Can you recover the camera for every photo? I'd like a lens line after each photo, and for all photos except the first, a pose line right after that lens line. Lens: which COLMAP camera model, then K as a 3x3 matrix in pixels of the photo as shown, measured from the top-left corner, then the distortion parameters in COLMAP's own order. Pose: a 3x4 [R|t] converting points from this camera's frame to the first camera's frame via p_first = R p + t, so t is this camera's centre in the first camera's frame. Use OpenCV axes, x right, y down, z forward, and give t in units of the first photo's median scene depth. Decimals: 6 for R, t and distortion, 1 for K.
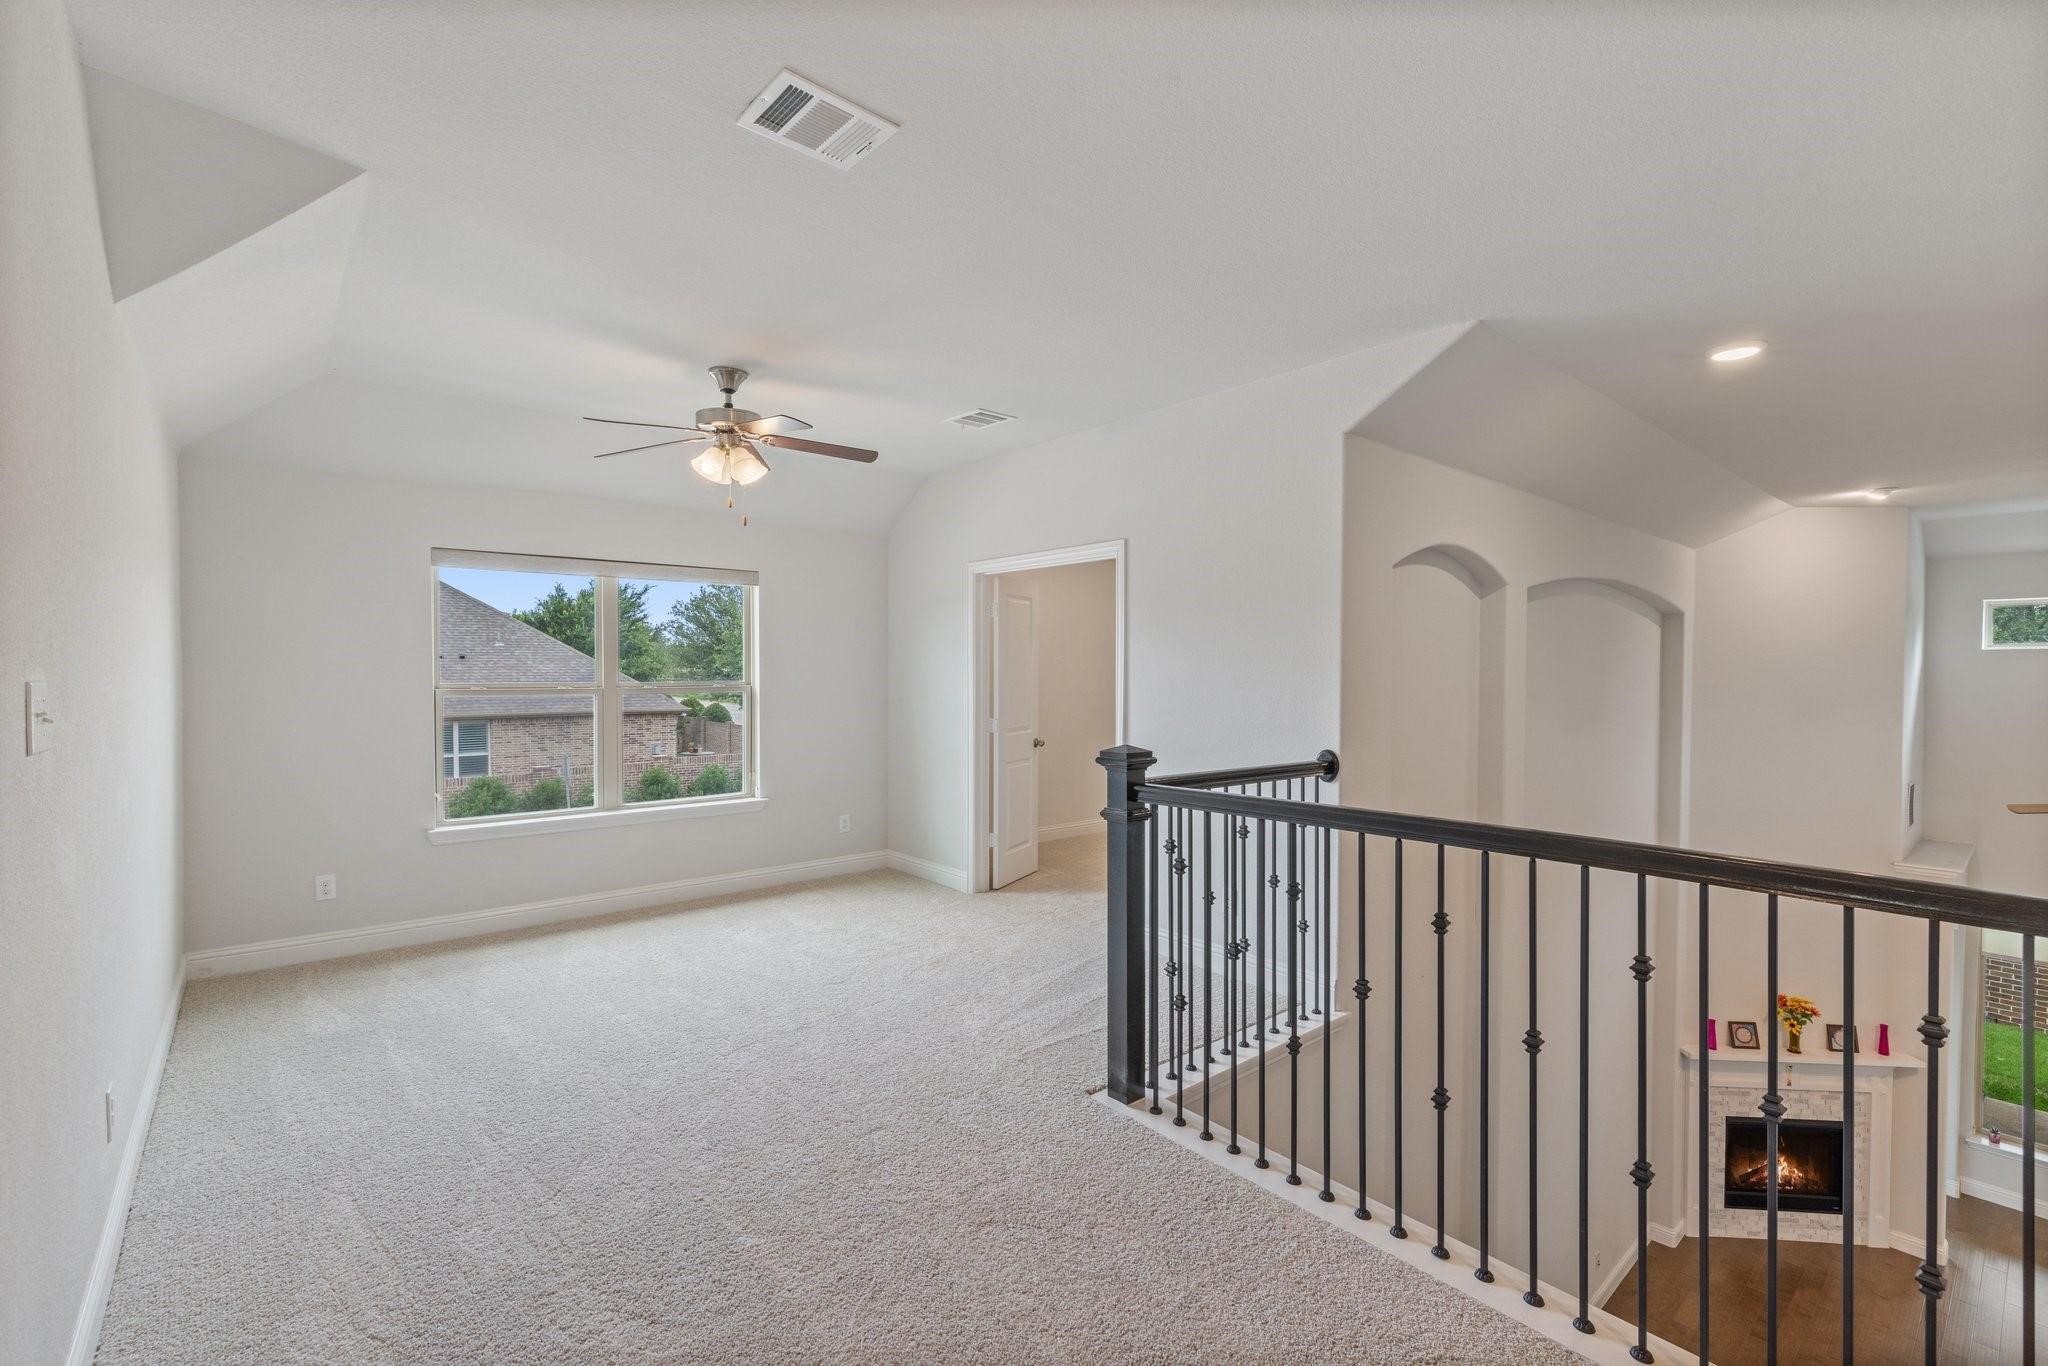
lens RADIAL K [[888.6, 0, 1024.0], [0, 888.6, 683.0], [0, 0, 1]] dist [0.002131, 0.000427]
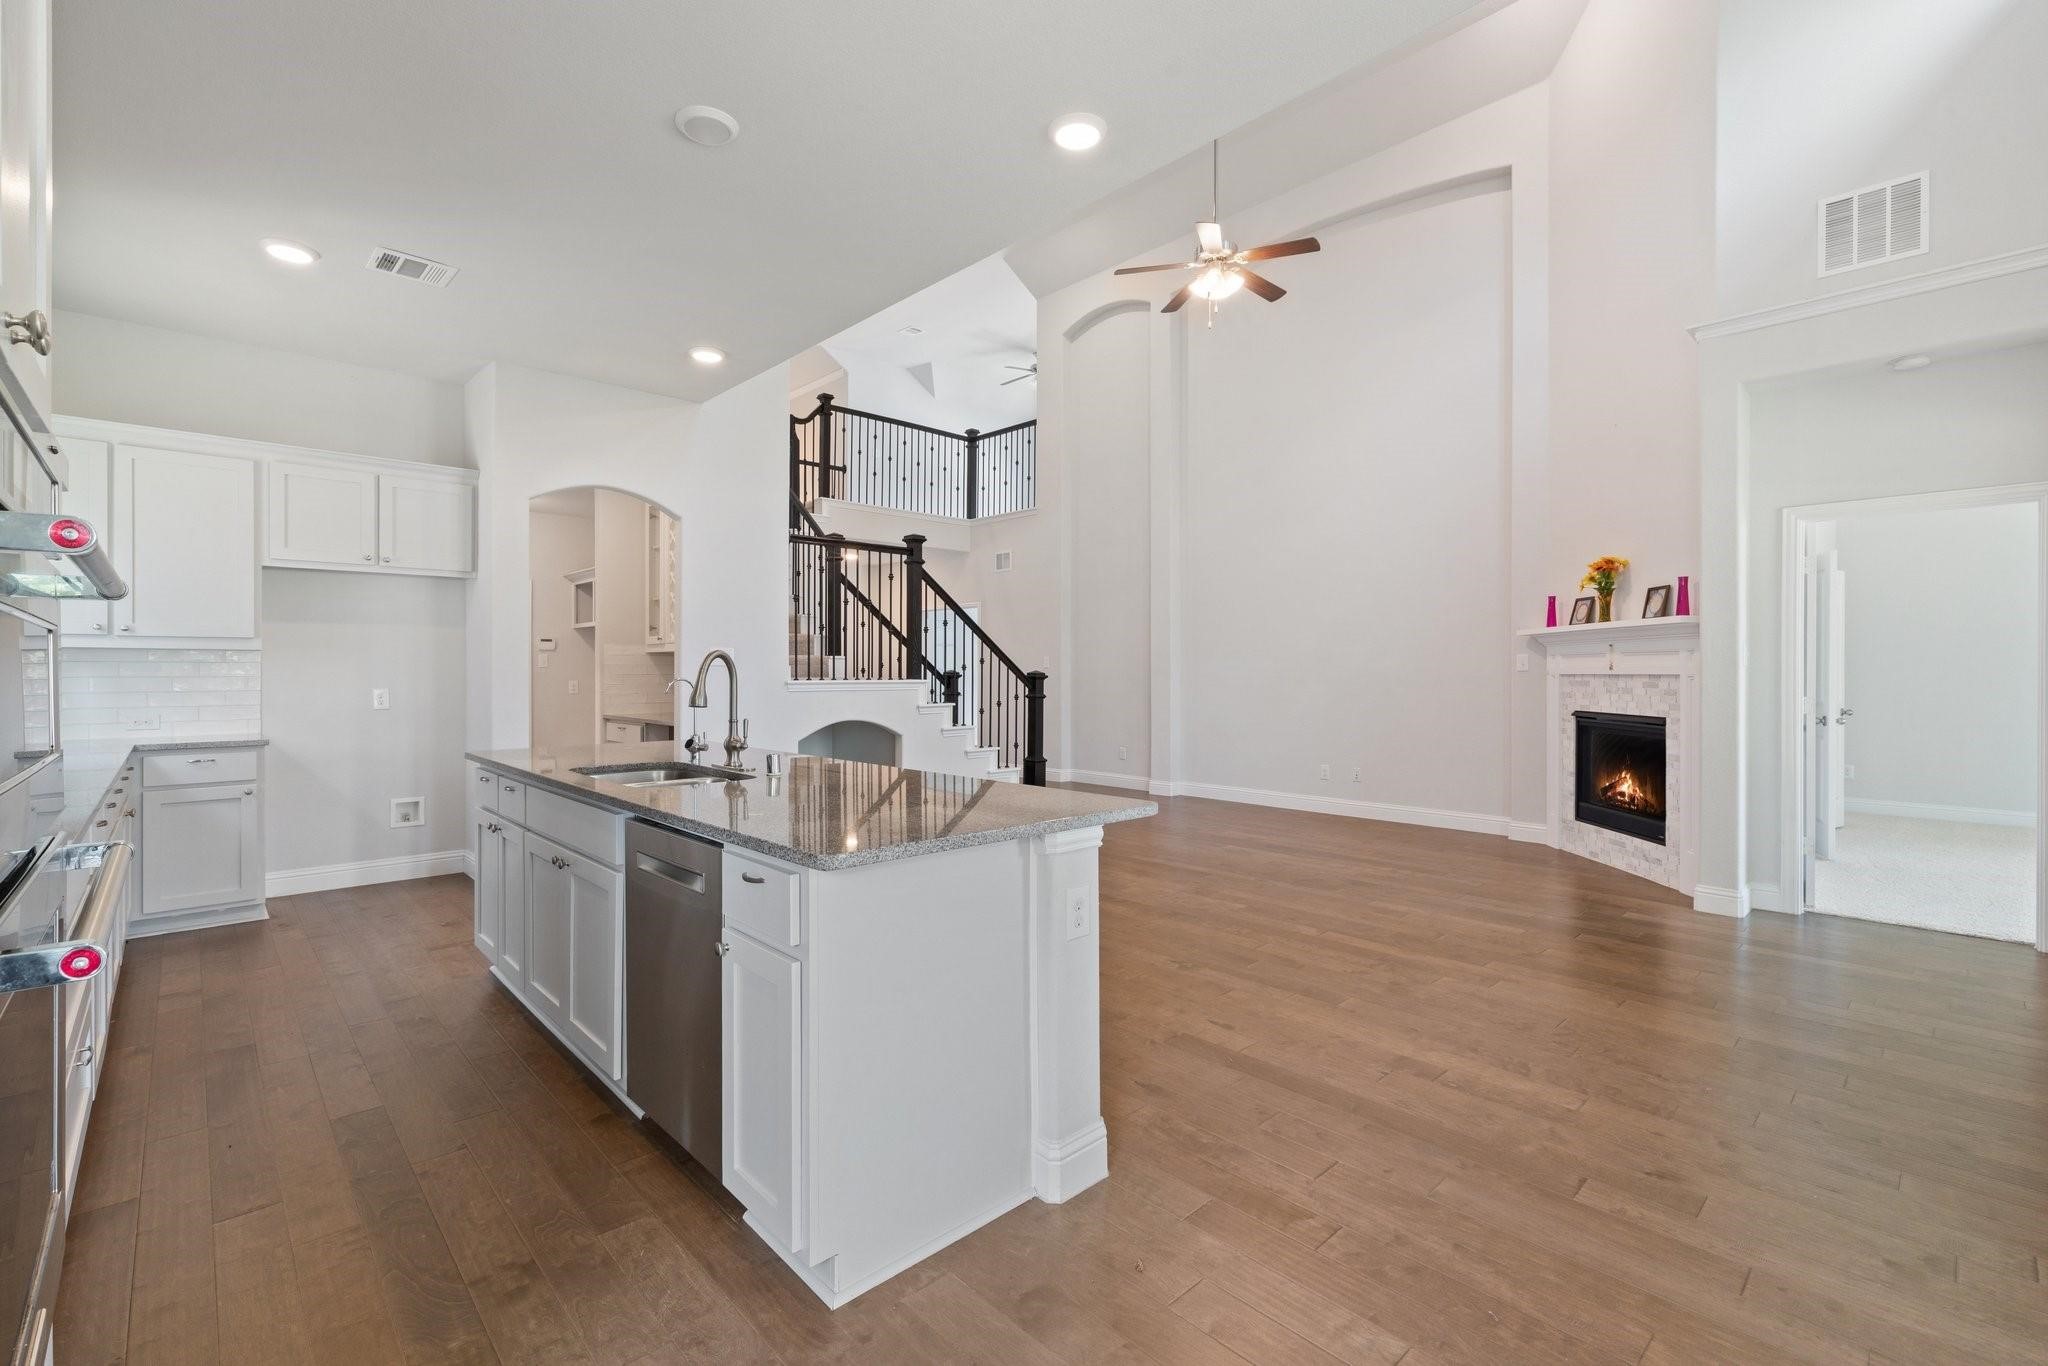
lens RADIAL K [[888.6, 0, 1024.0], [0, 888.6, 683.0], [0, 0, 1]] dist [0.002131, 0.000427]
pose [[0.055111, 0.010192, -0.998428, 1.611286], [-0.014673, 0.999848, 0.009396, 0.463314], [0.998372, 0.014132, 0.055252, 0.435319]]
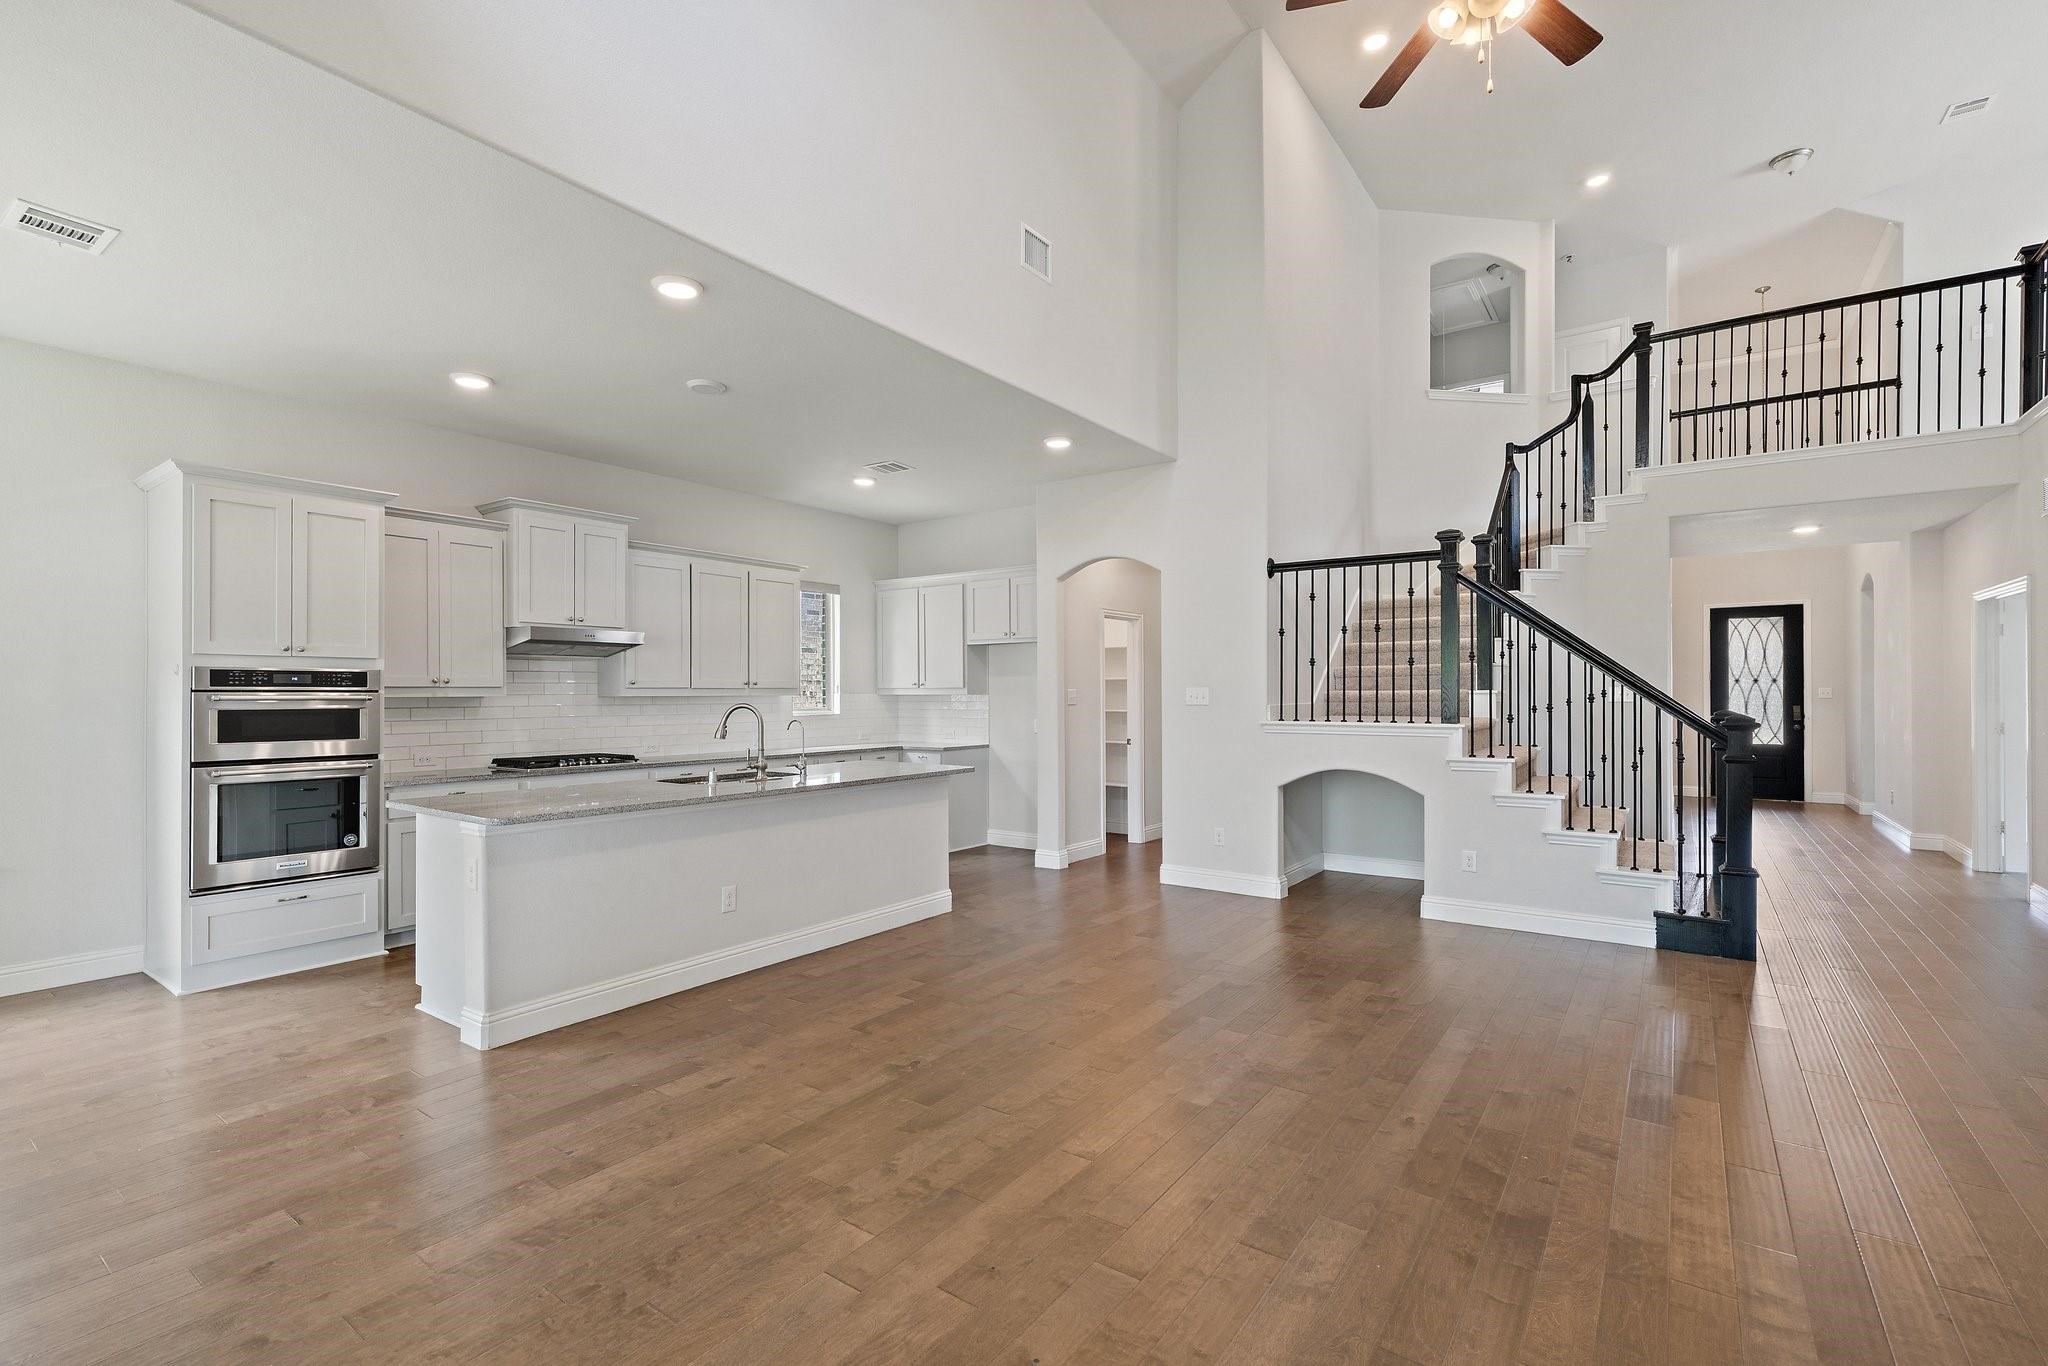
lens RADIAL K [[916.9, 0, 1020.6], [0, 916.9, 695.8], [0, 0, 1]] dist [0.001803, 0.000096]
pose [[-0.970502, 0.002912, -0.241075, 1.153150], [-0.000614, 0.999894, 0.014550, 0.437762], [0.241092, 0.014269, -0.970397, 1.019916]]
